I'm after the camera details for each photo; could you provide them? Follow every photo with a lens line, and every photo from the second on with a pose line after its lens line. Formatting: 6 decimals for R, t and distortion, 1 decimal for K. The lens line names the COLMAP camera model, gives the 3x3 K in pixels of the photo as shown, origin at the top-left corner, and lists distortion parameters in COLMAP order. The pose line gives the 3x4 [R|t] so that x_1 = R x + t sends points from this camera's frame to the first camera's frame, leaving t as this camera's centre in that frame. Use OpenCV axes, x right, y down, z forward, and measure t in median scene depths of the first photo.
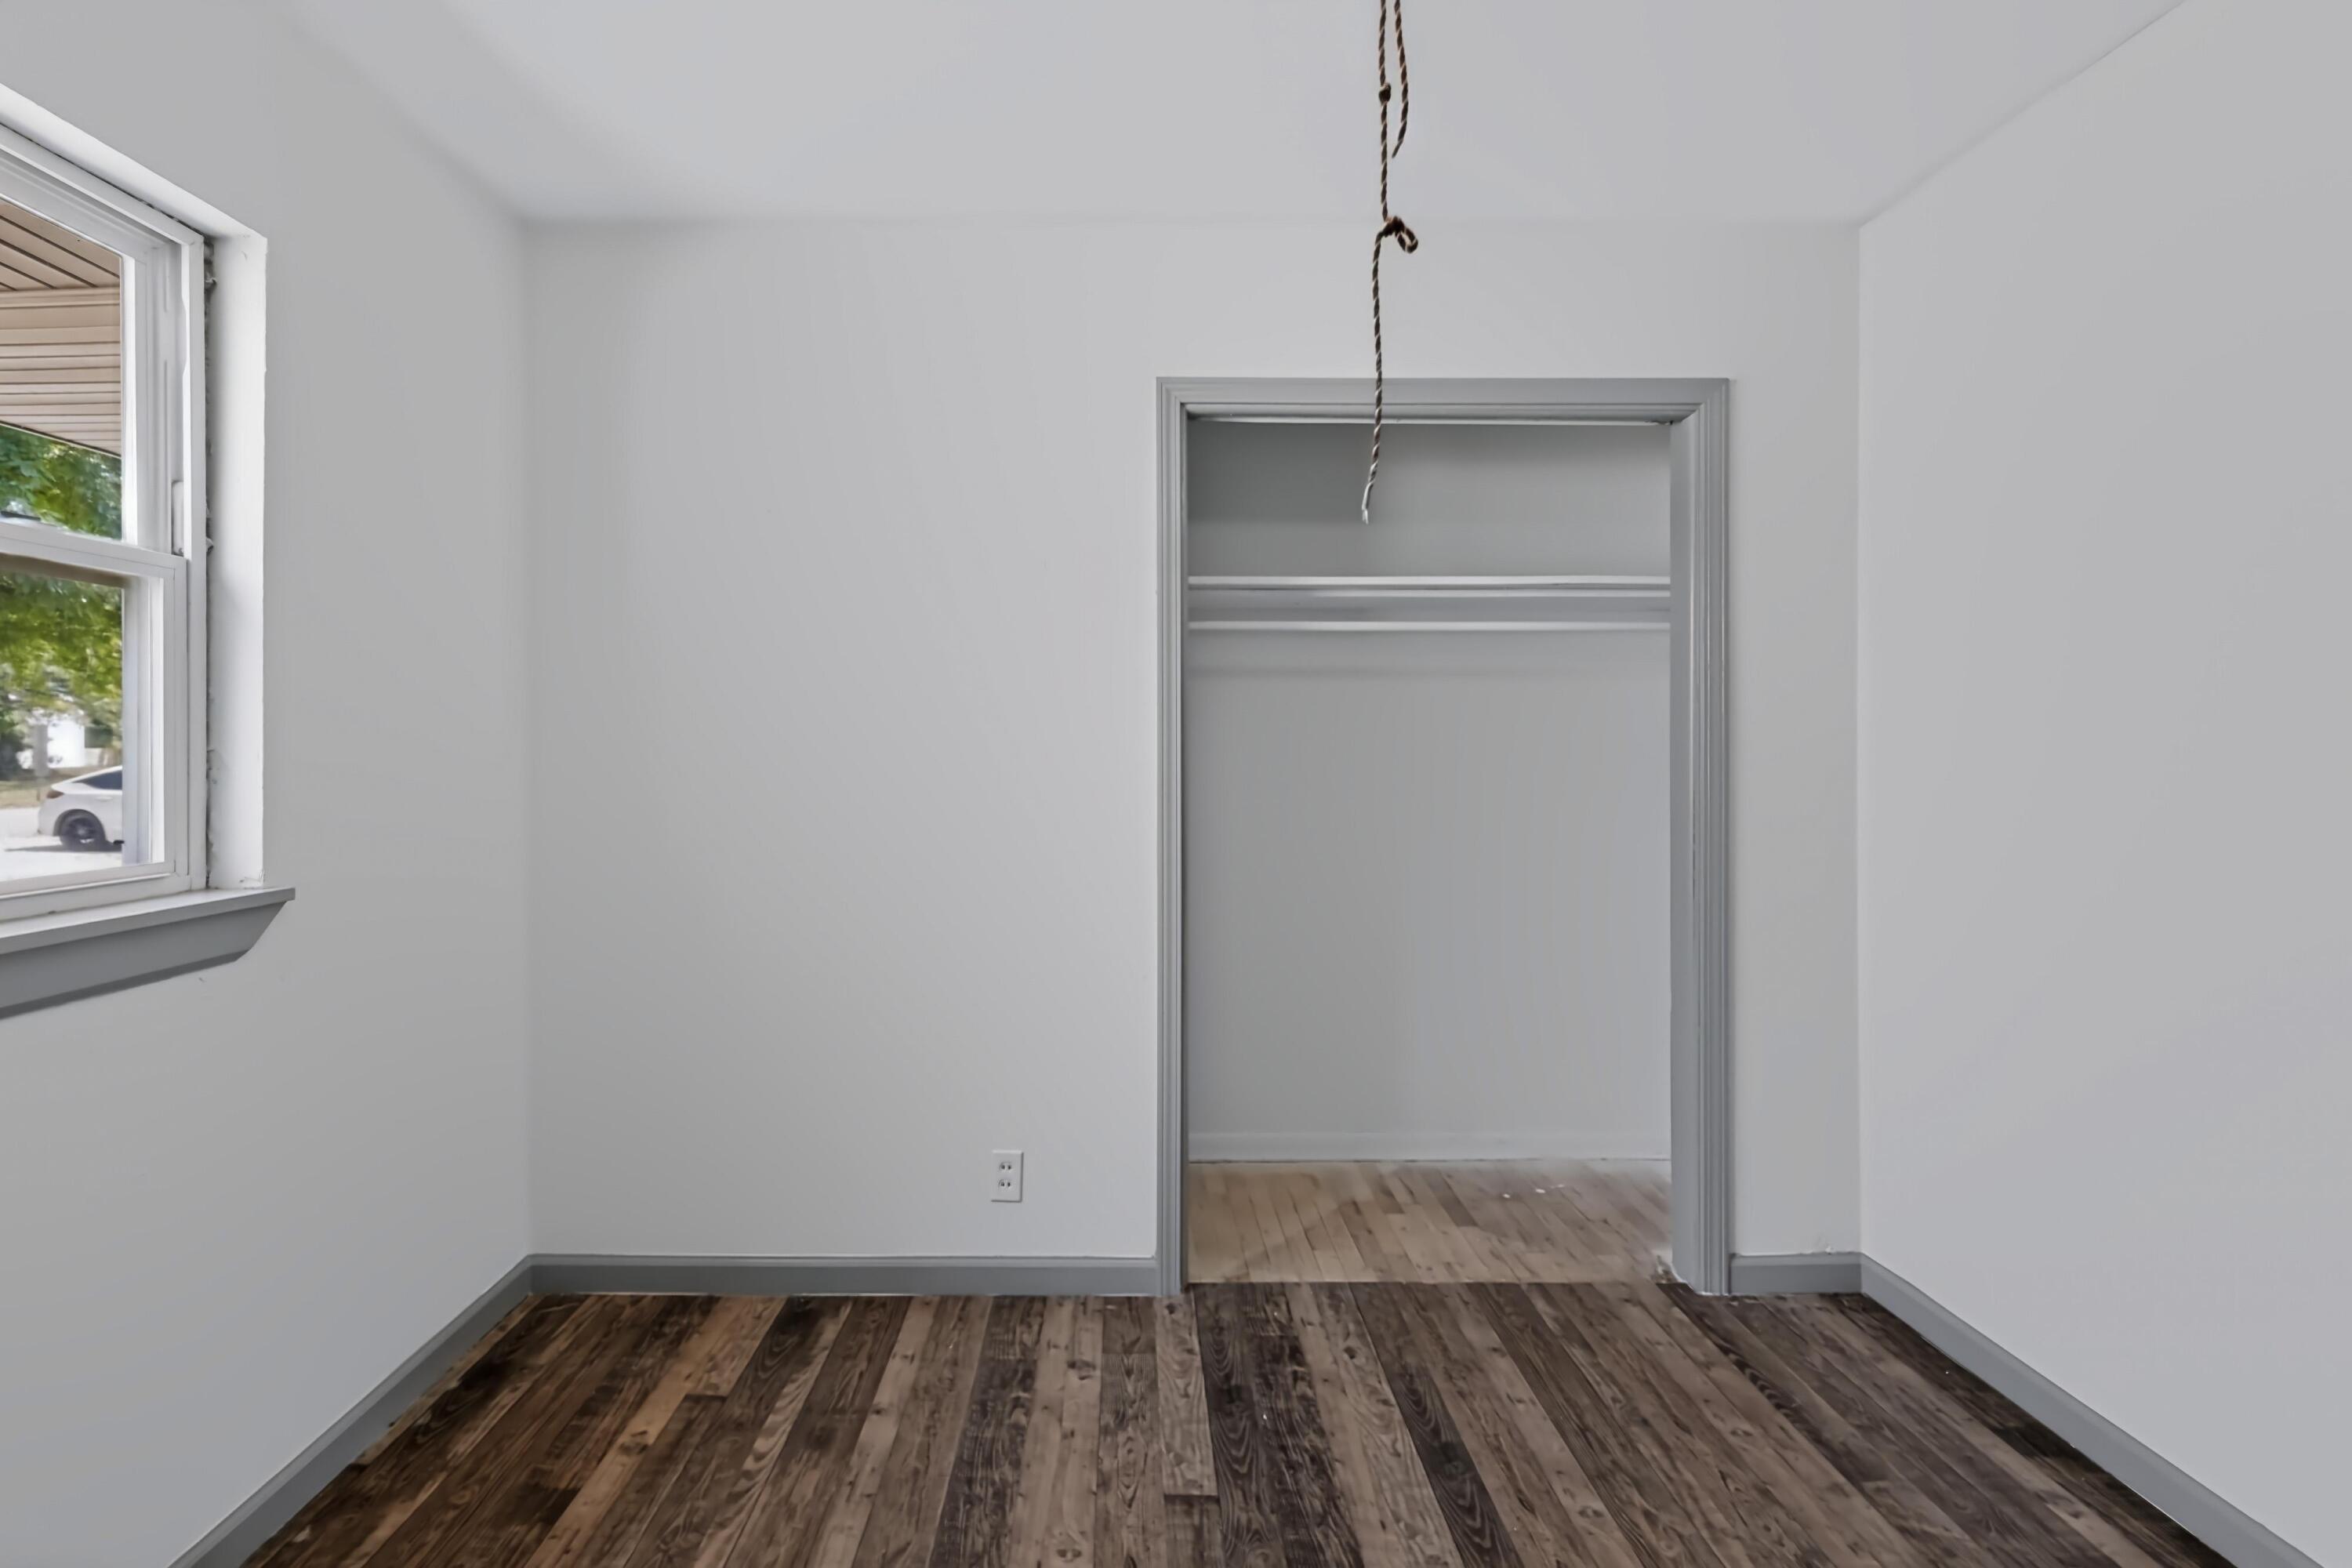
lens RADIAL K [[1035.1, 0, 1136.9], [0, 1035.1, 738.5], [0, 0, 1]] dist [0.002433, -0.001358]
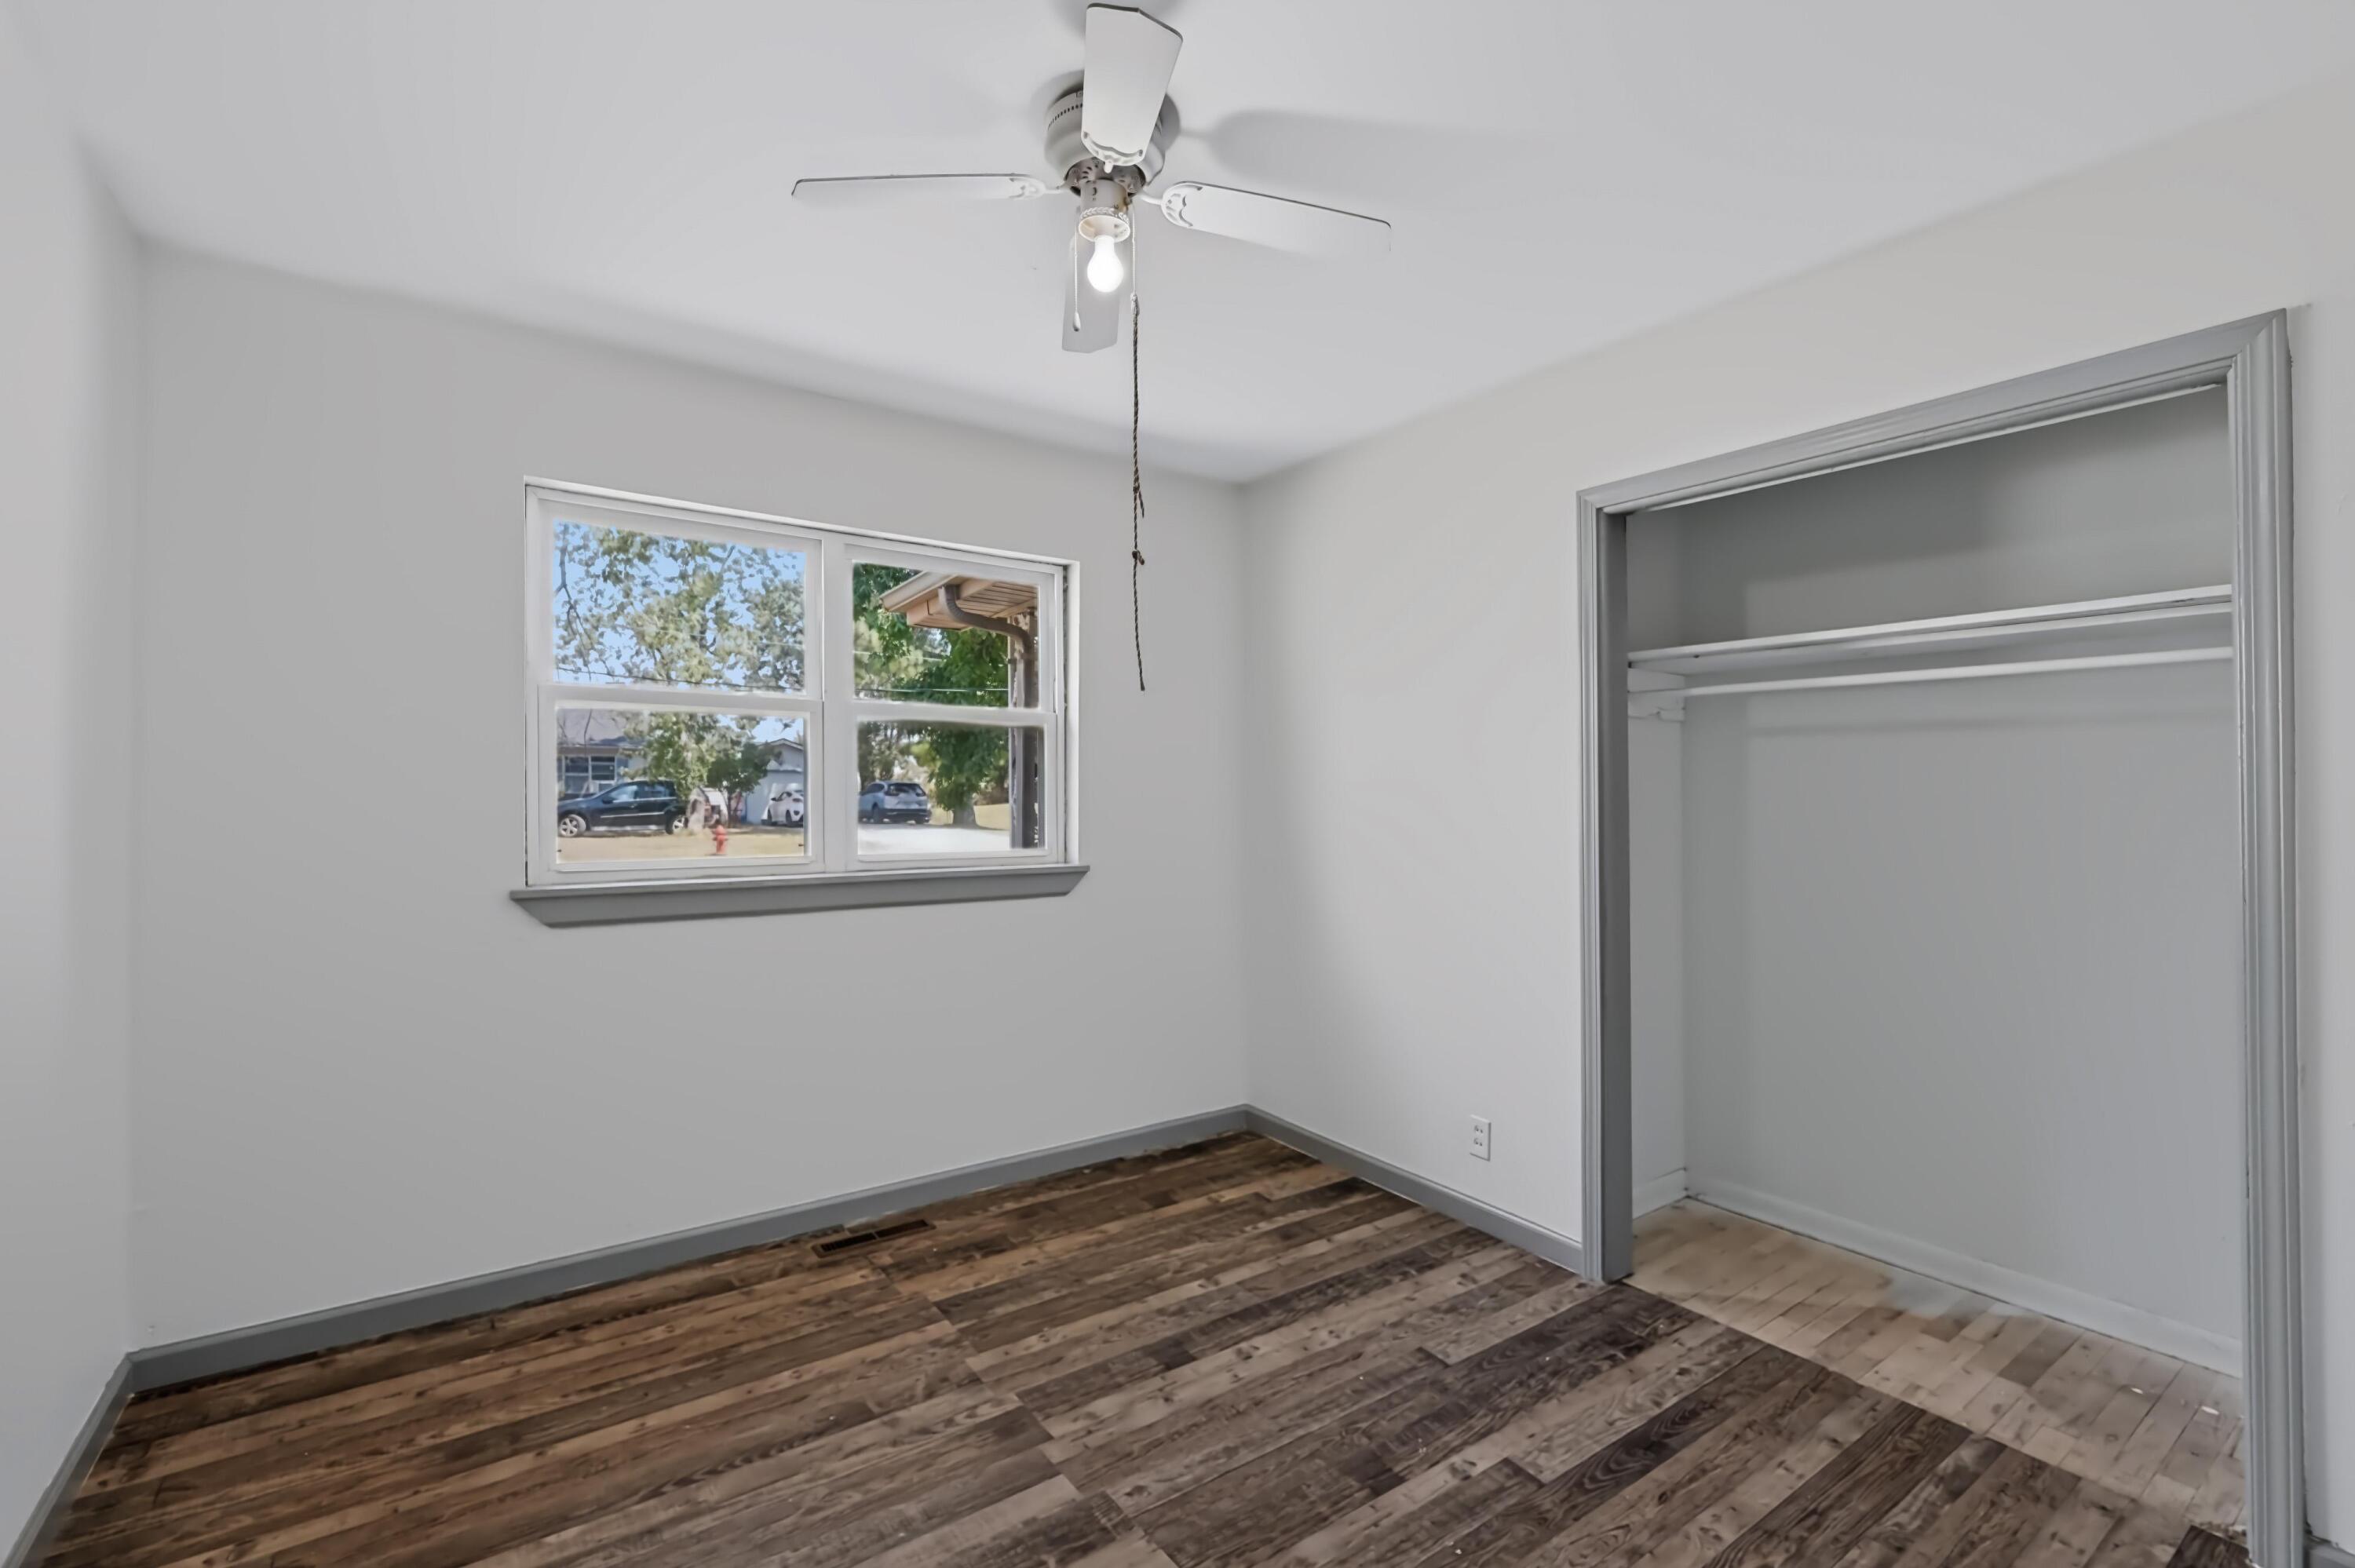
lens RADIAL K [[1036.3, 0, 1183.2], [0, 1036.3, 780.5], [0, 0, 1]] dist [0.002433, -0.001358]
pose [[0.577659, -0.000150, -0.816278, 0.764952], [-0.001912, 0.999997, -0.001537, -0.018623], [0.816276, 0.002448, 0.577657, -0.047632]]
